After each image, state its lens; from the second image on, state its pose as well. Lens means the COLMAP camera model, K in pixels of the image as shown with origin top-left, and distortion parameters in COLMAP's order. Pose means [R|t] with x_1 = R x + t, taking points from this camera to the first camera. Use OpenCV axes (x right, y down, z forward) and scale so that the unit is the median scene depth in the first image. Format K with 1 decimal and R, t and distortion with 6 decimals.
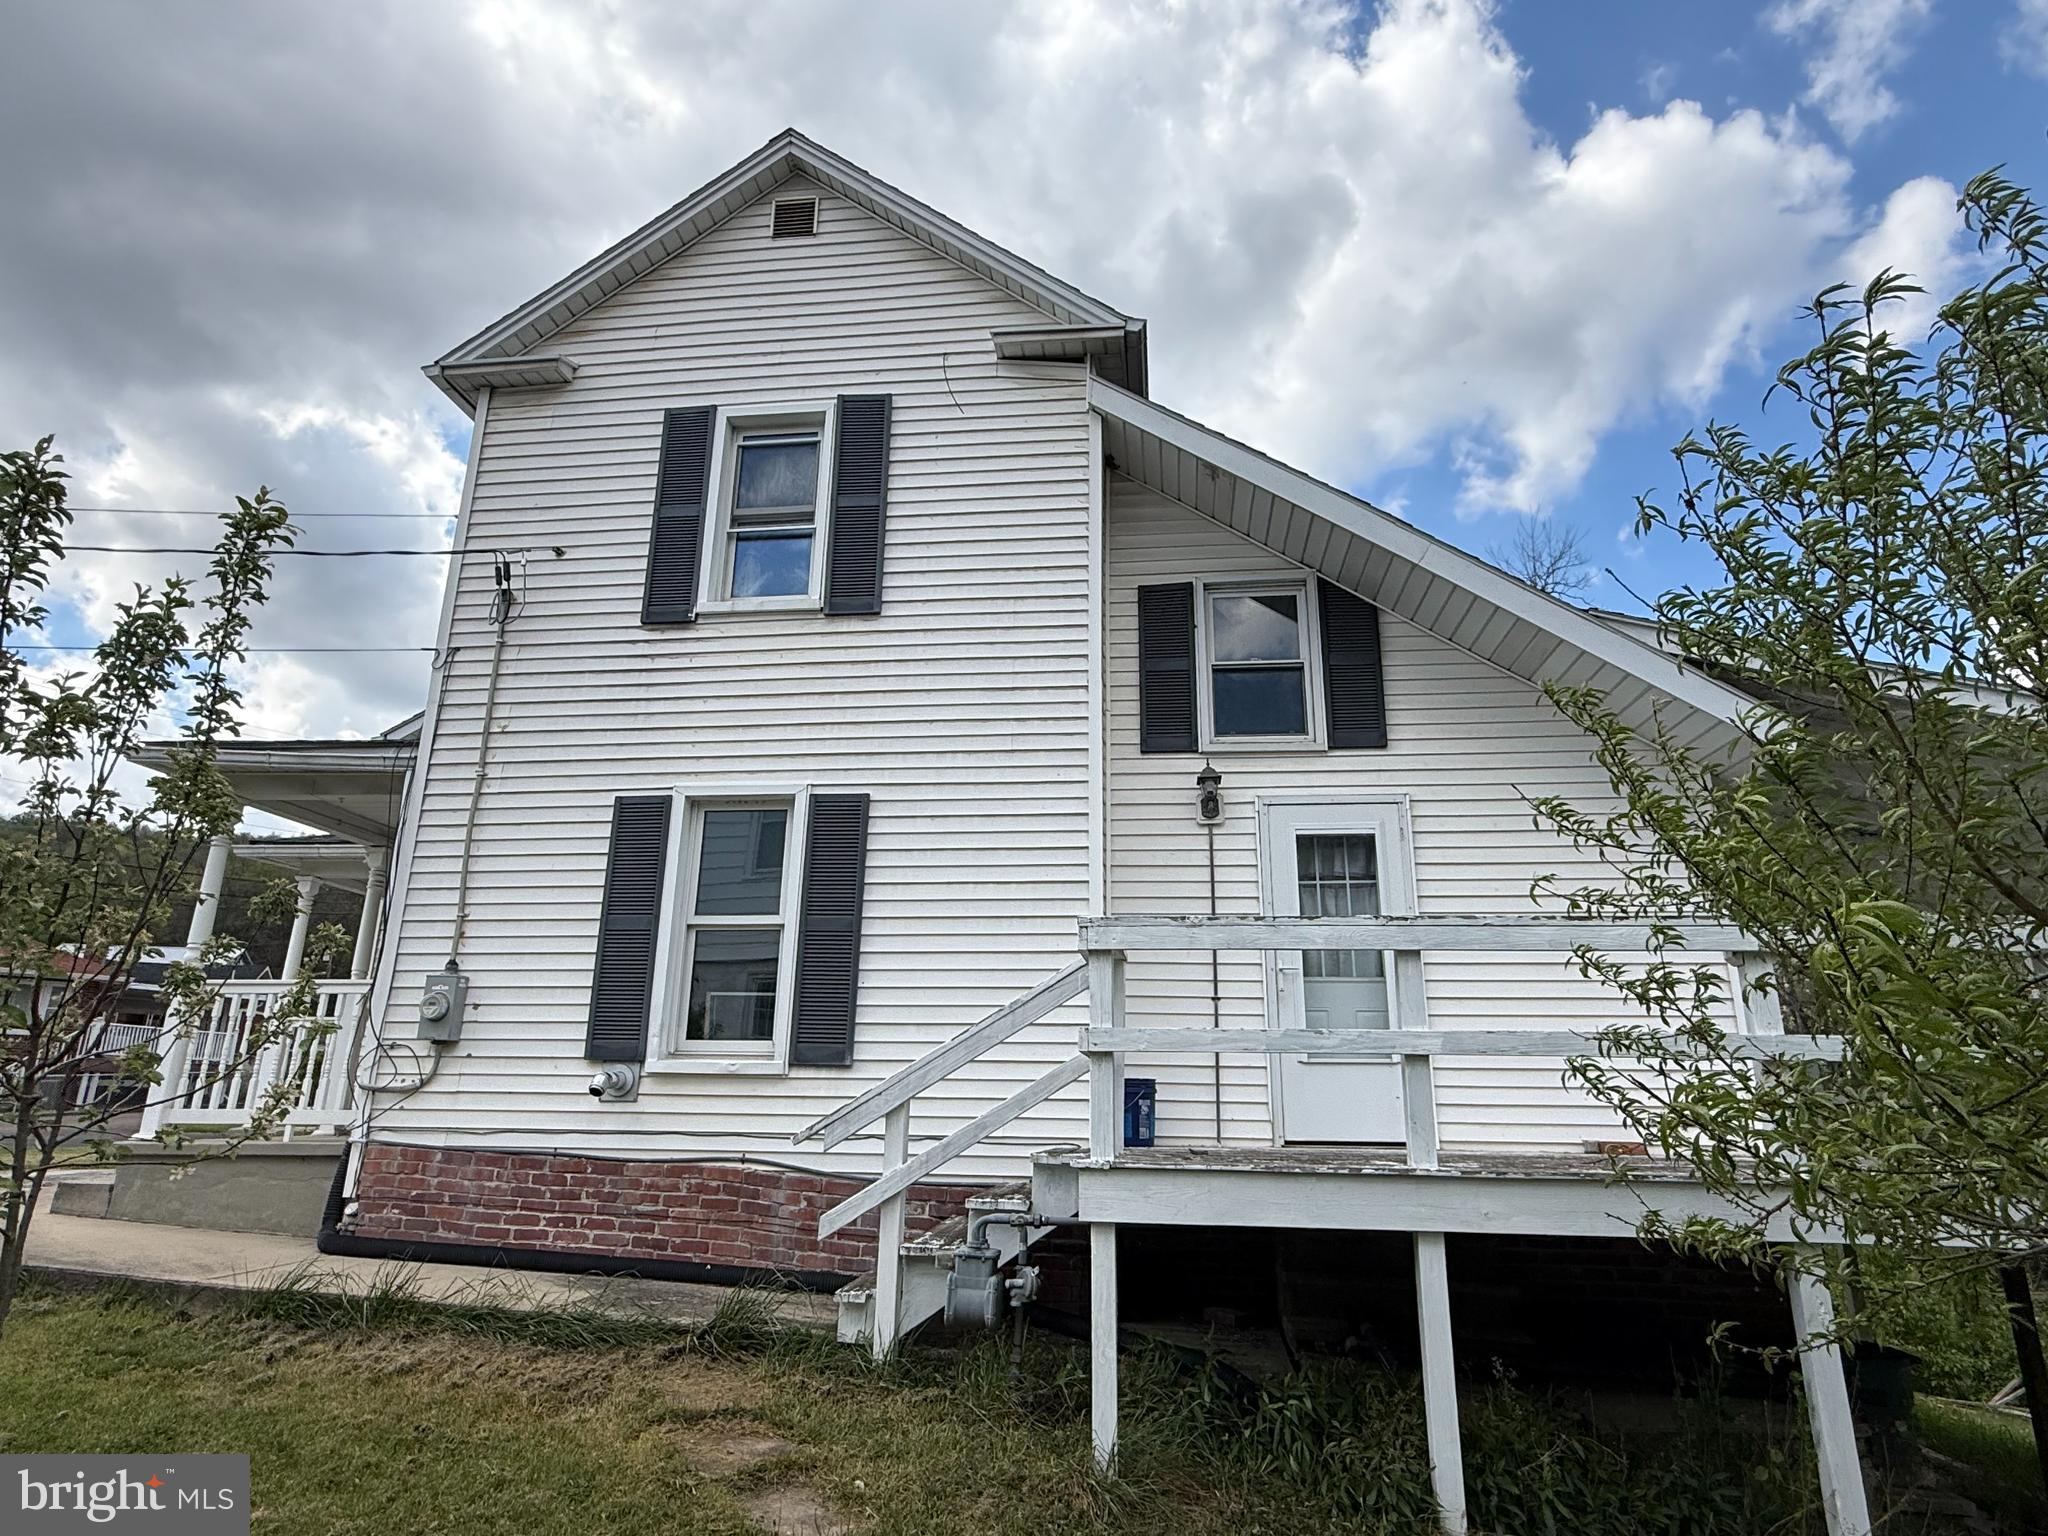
lens RADIAL K [[1166.2, 0, 1023.5], [0, 1166.2, 769.3], [0, 0, 1]] dist [0.000875, -0.000271]
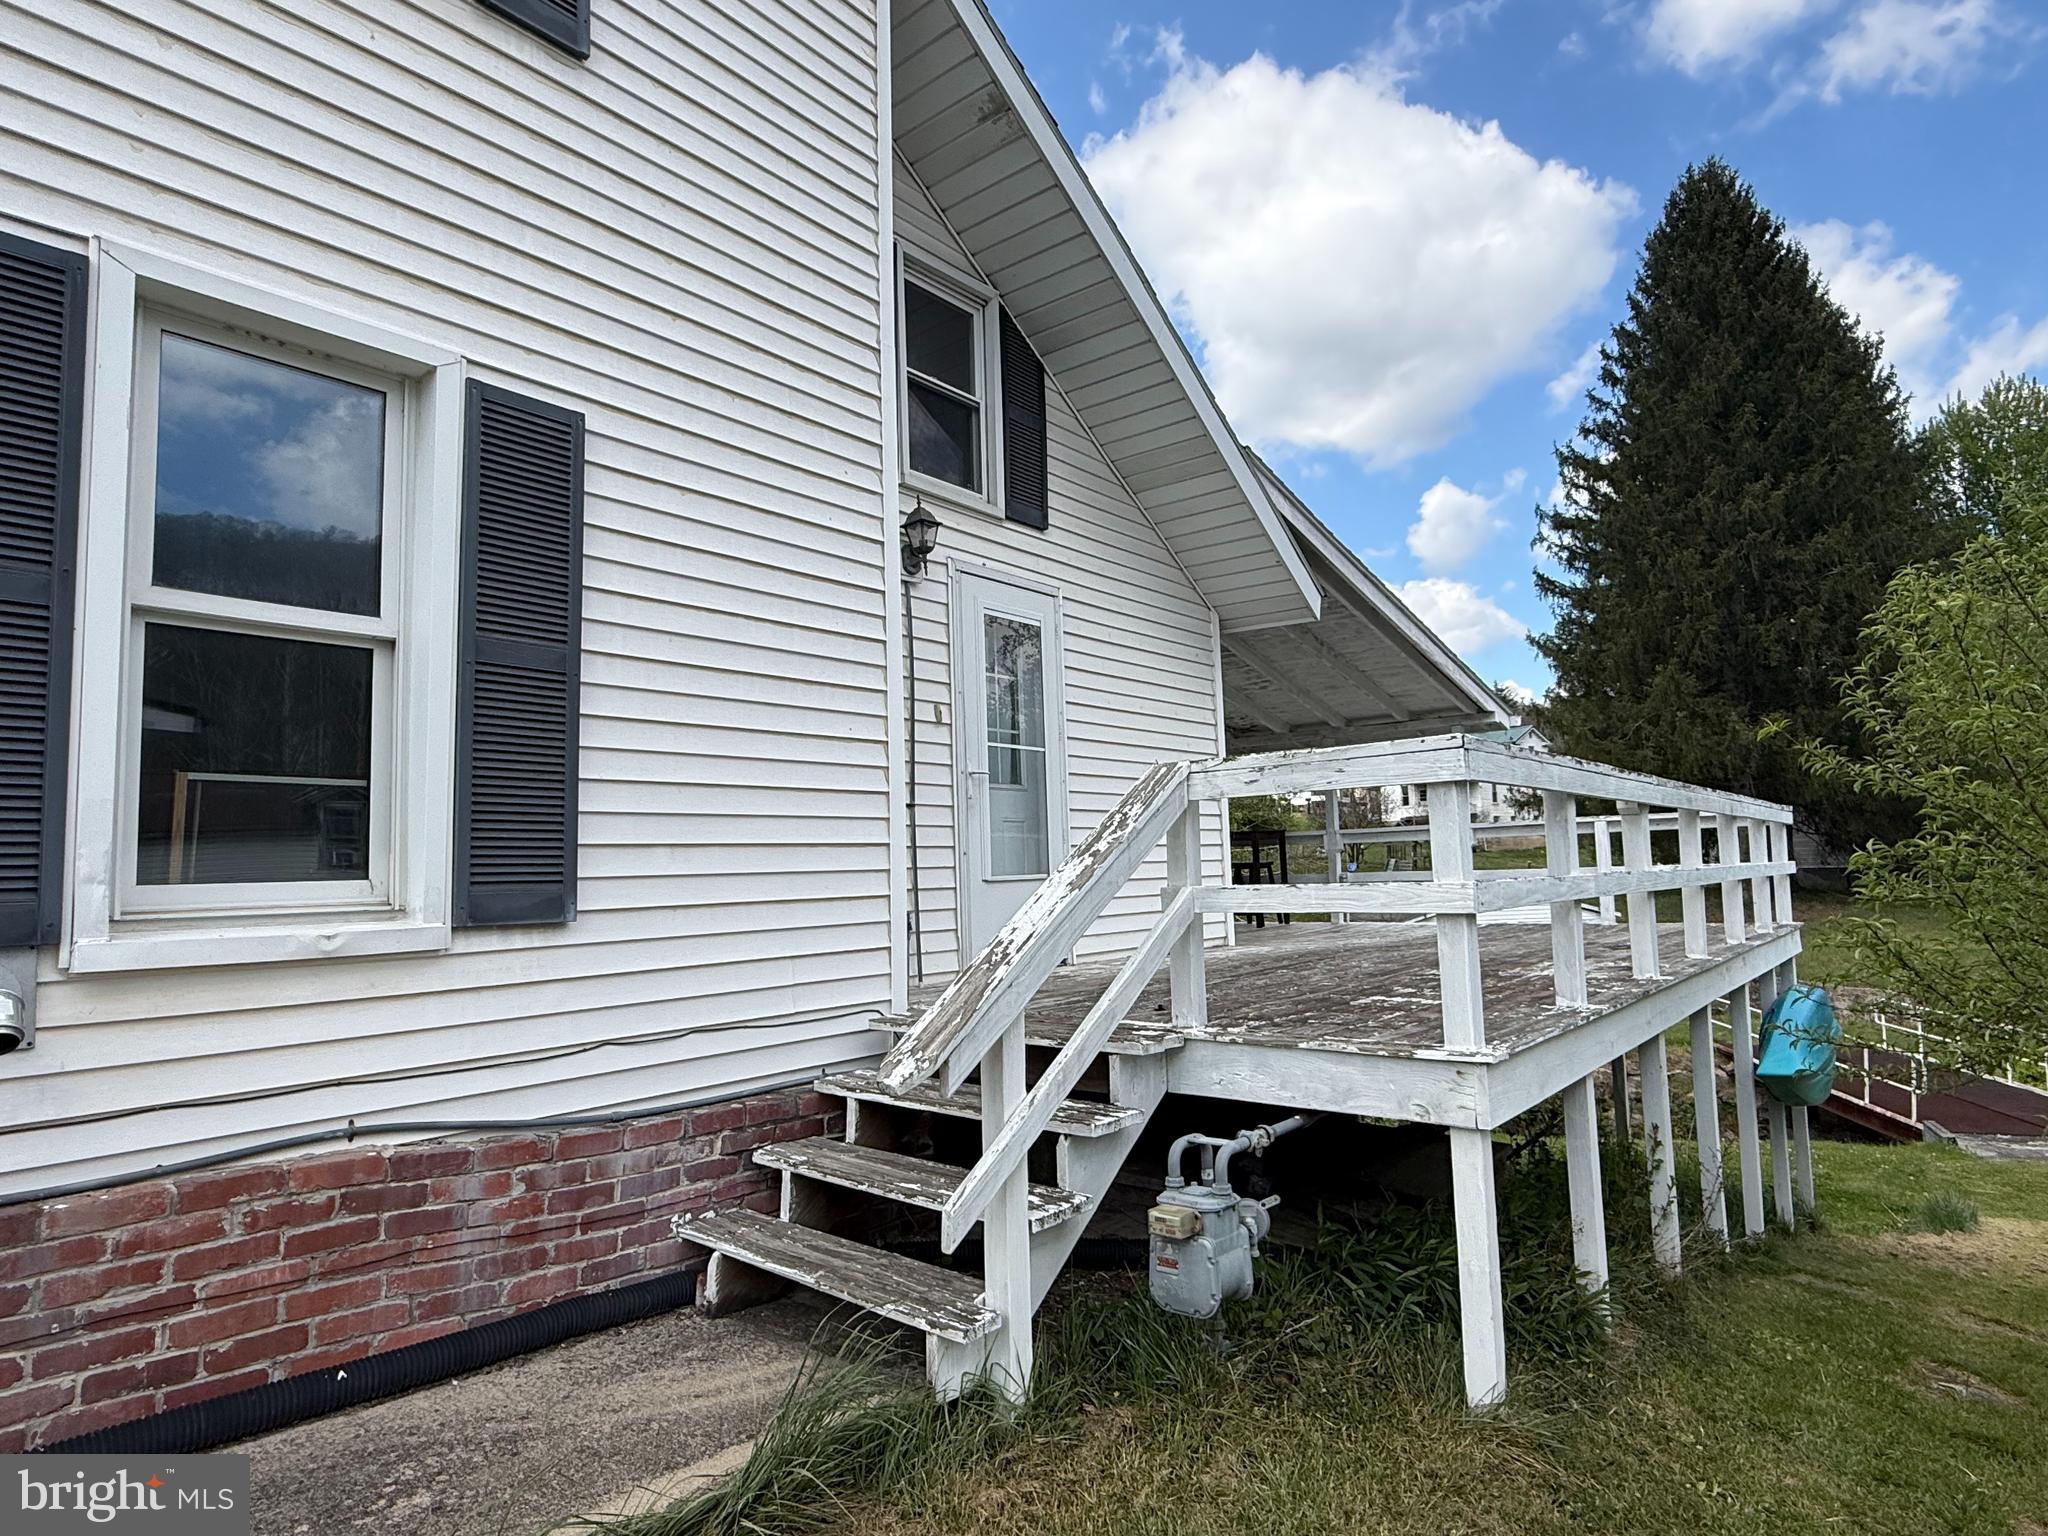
lens RADIAL K [[1166.2, 0, 1031.0], [0, 1166.2, 769.2], [0, 0, 1]] dist [0.000875, -0.000271]
pose [[0.537473, 0.043187, 0.842175, -0.486021], [-0.211136, 0.973770, 0.084811, 0.094331], [-0.816422, -0.223397, 0.532493, 0.552186]]
